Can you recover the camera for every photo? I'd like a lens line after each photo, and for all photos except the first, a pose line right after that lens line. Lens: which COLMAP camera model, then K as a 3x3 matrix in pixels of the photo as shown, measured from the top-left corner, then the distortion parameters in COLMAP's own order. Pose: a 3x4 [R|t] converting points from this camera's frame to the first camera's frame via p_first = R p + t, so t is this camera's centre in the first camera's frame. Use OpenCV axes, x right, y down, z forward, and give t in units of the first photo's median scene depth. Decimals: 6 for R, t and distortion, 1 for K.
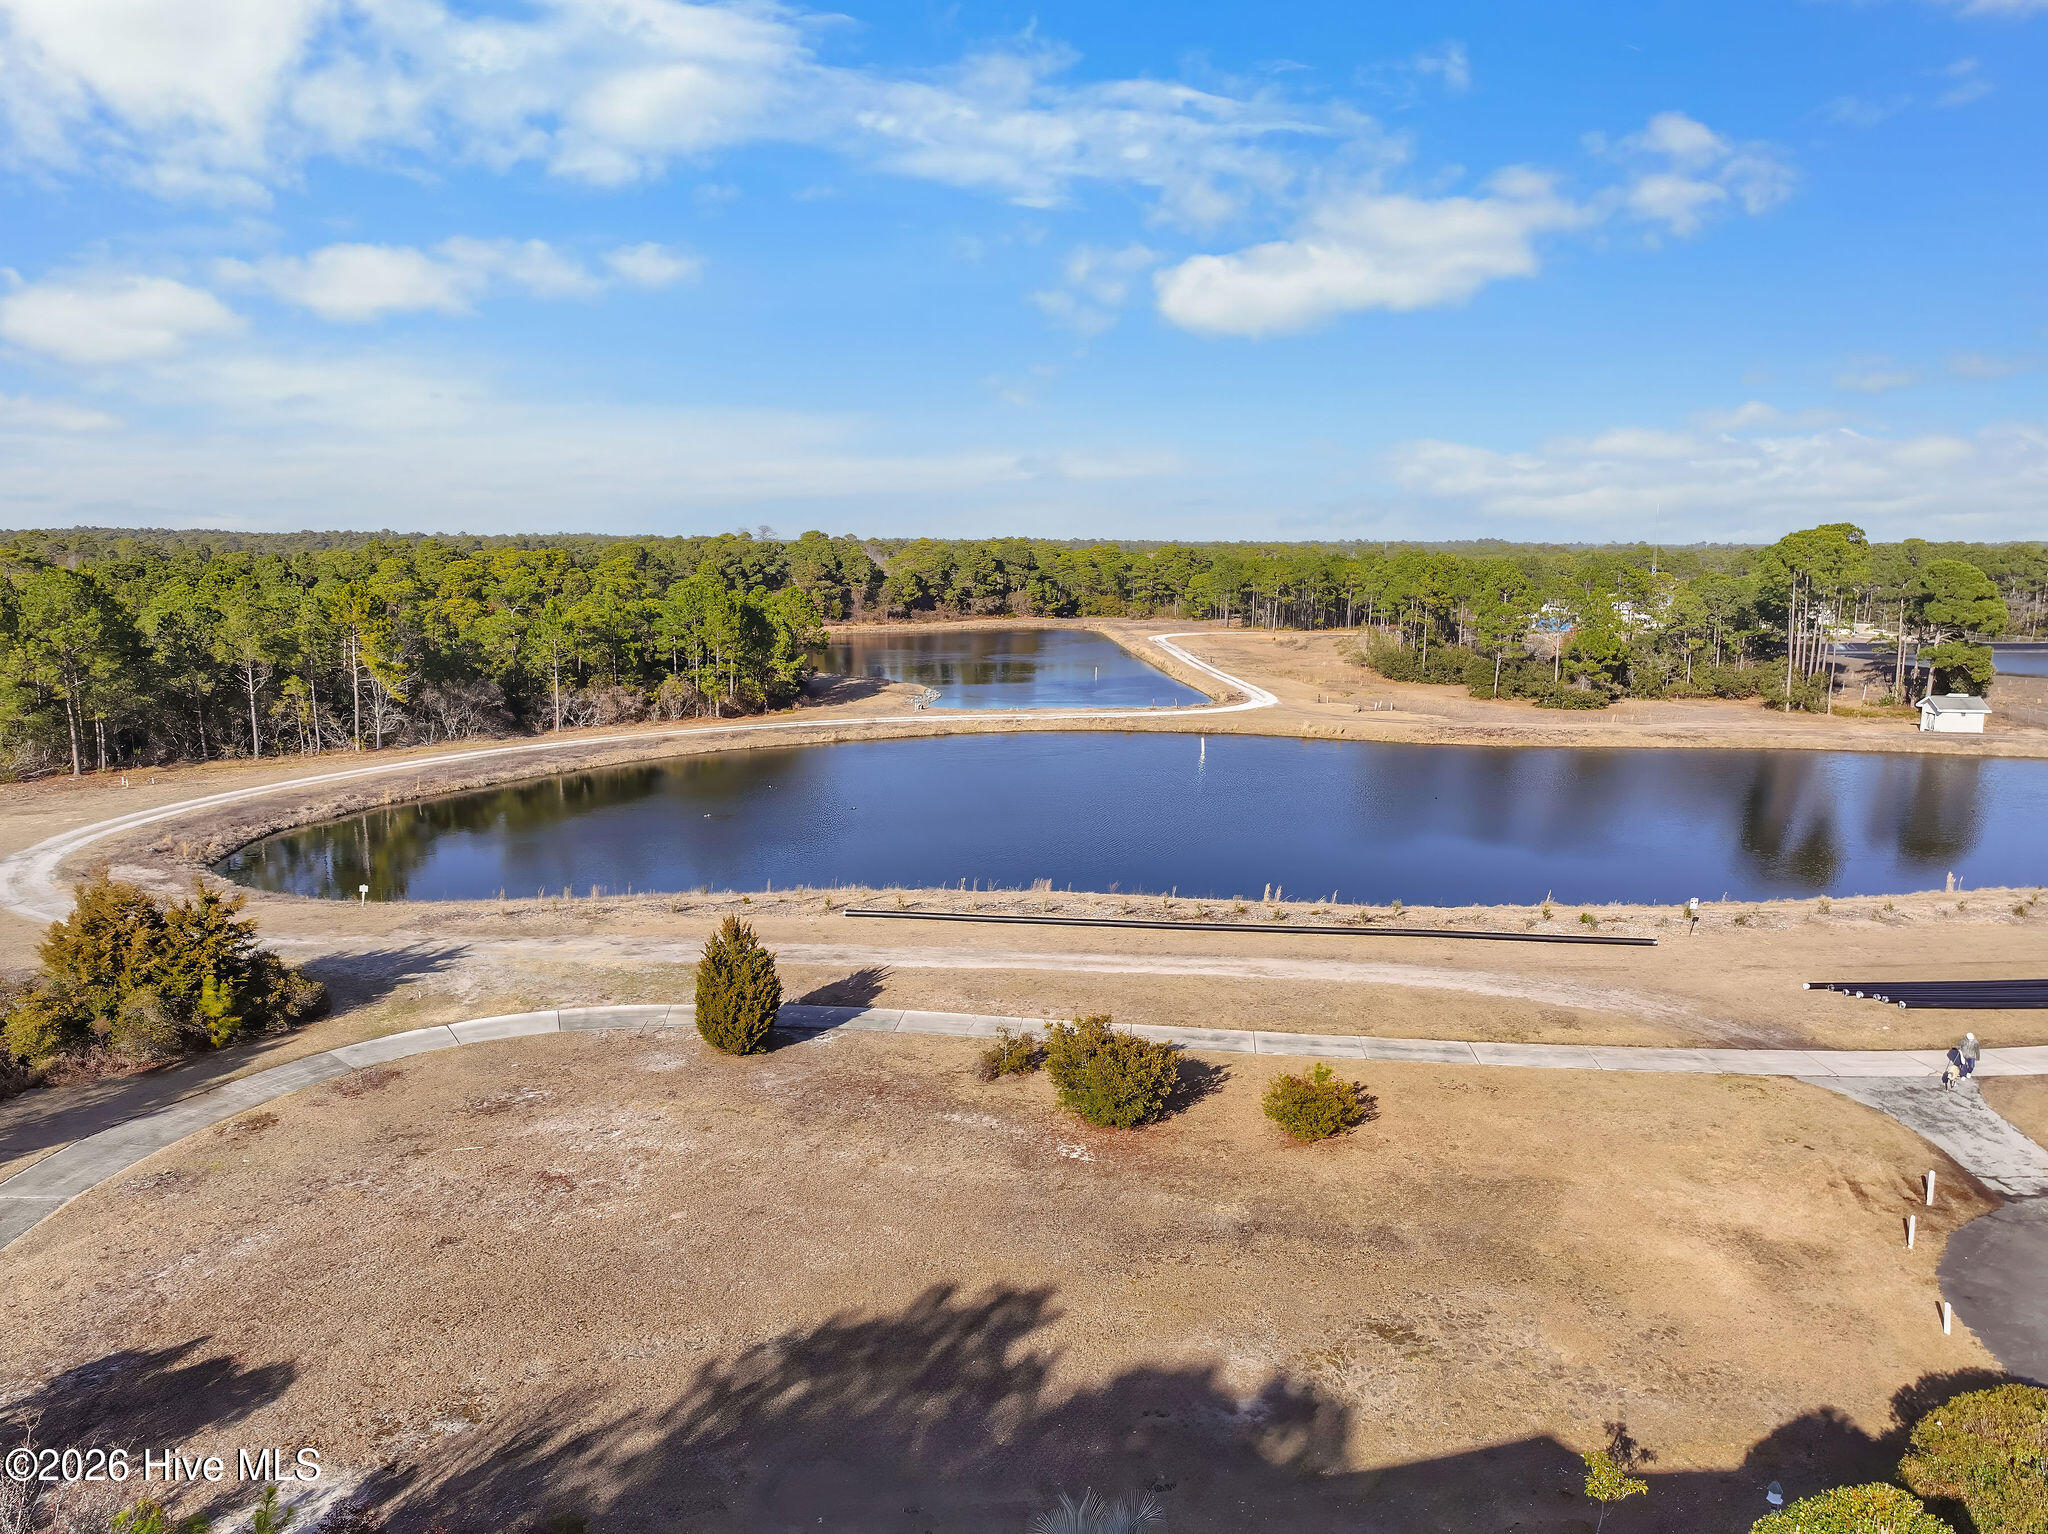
lens RADIAL K [[1447.3, 0, 1024.0], [0, 1447.3, 767.0], [0, 0, 1]] dist [0.000073, 0.000770]
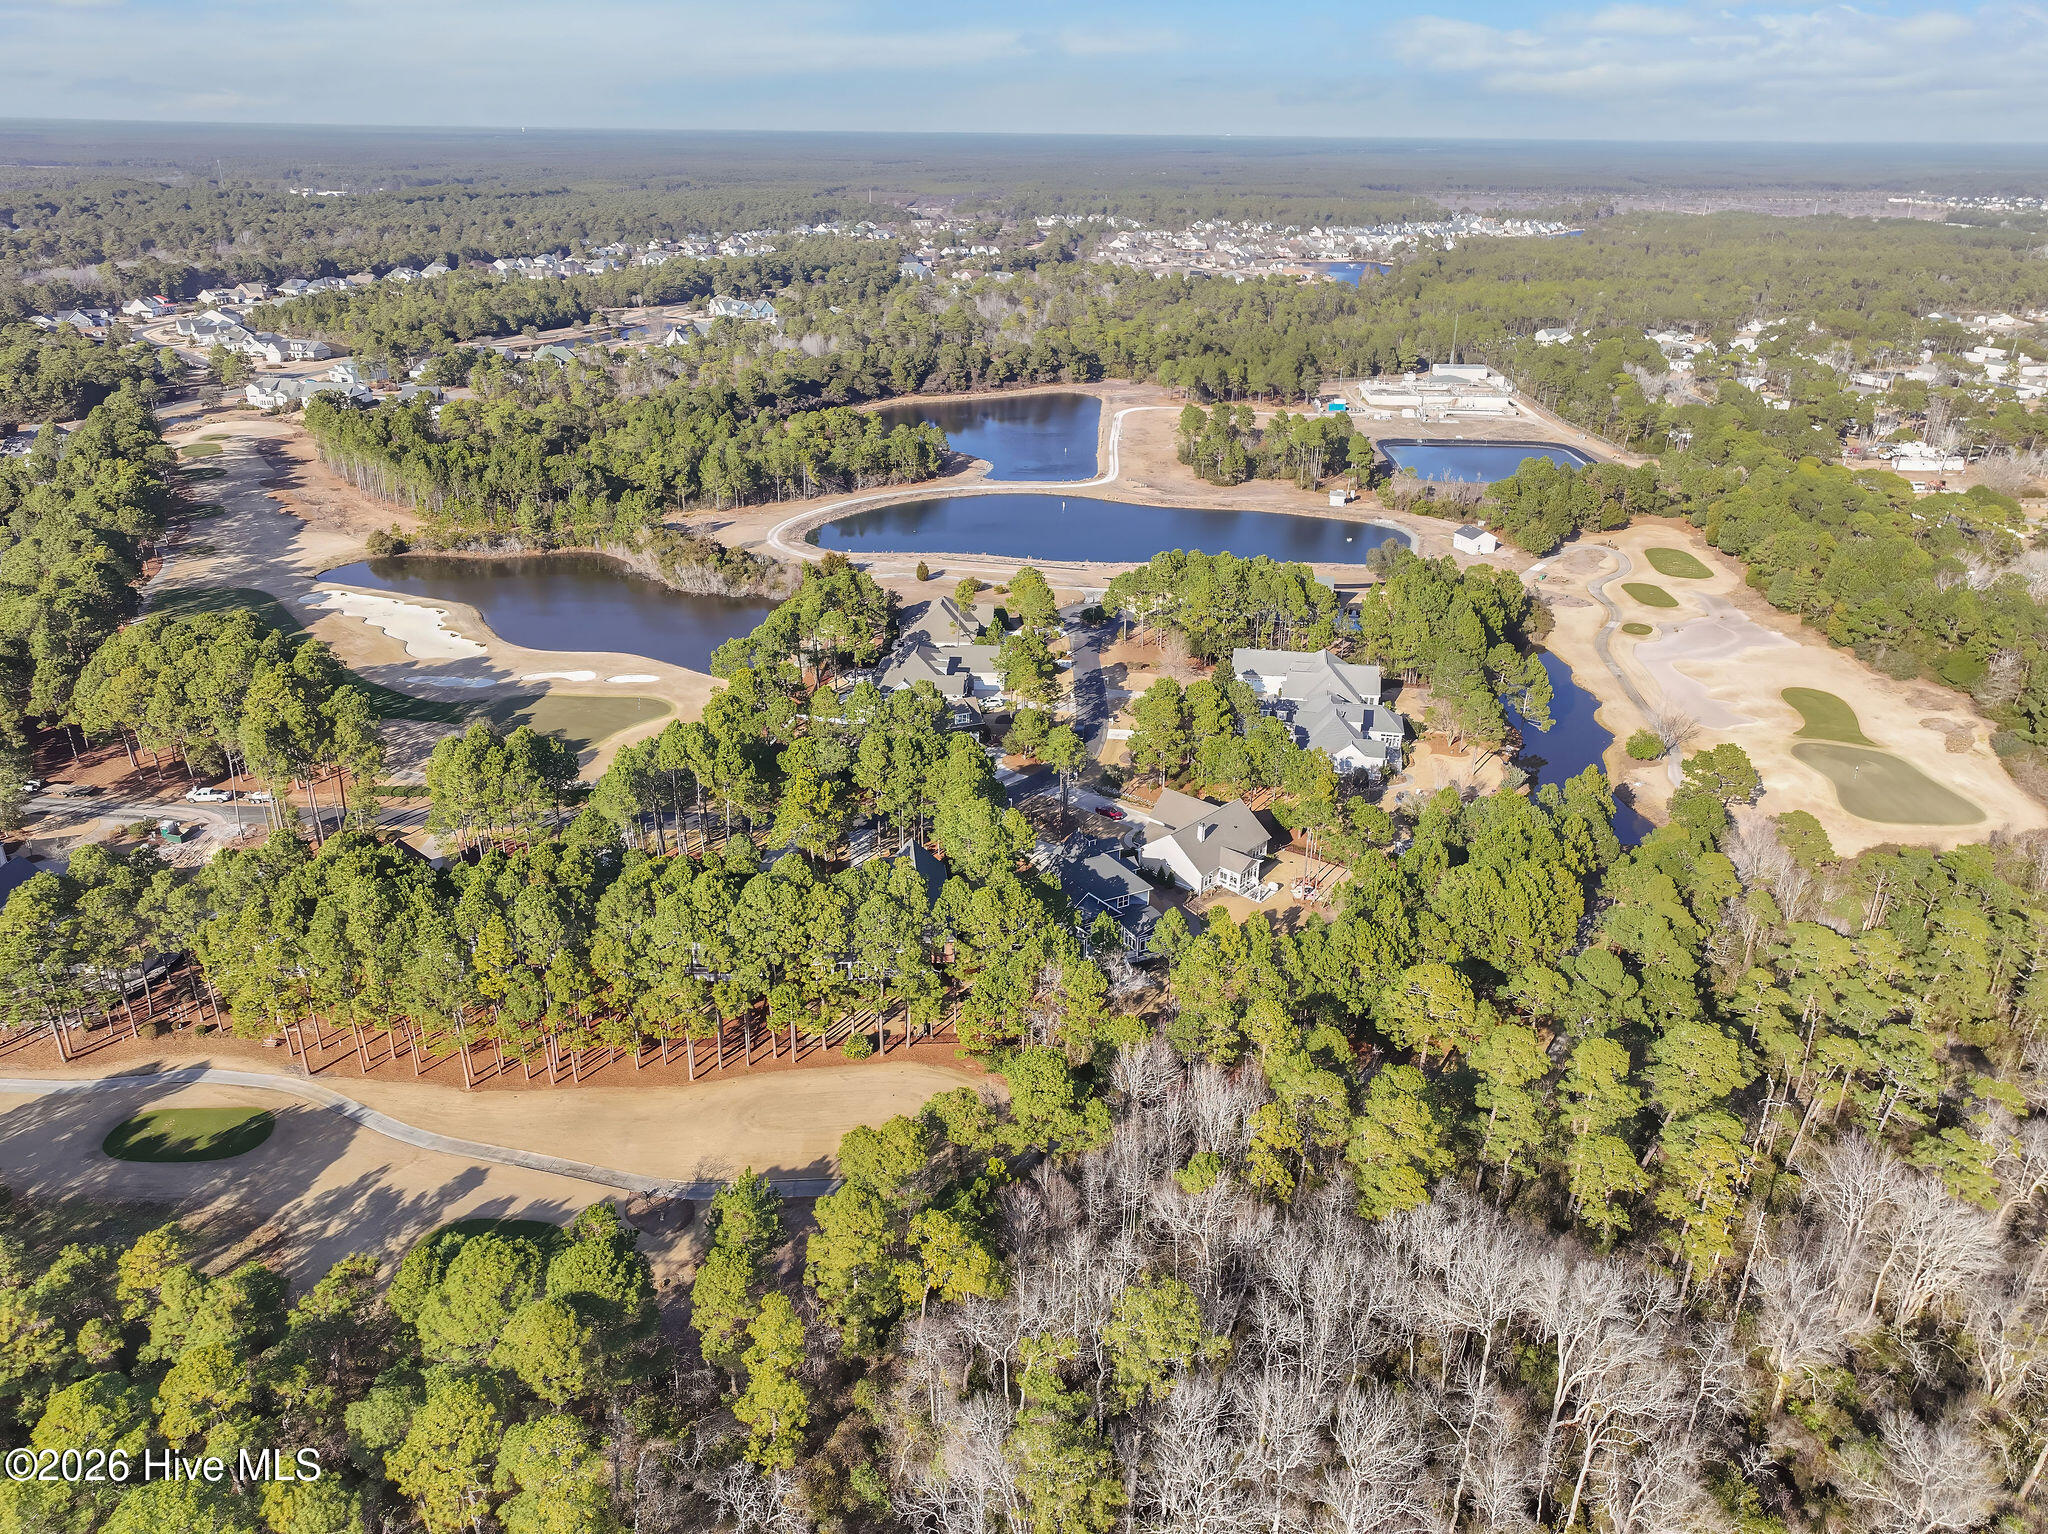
lens RADIAL K [[1447.3, 0, 1024.0], [0, 1447.3, 767.0], [0, 0, 1]] dist [0.000073, 0.000770]
pose [[0.993531, 0.054195, -0.099792, 0.182434], [-0.026285, 0.964657, 0.262193, -0.136722], [0.110475, -0.257874, 0.959842, -1.034481]]
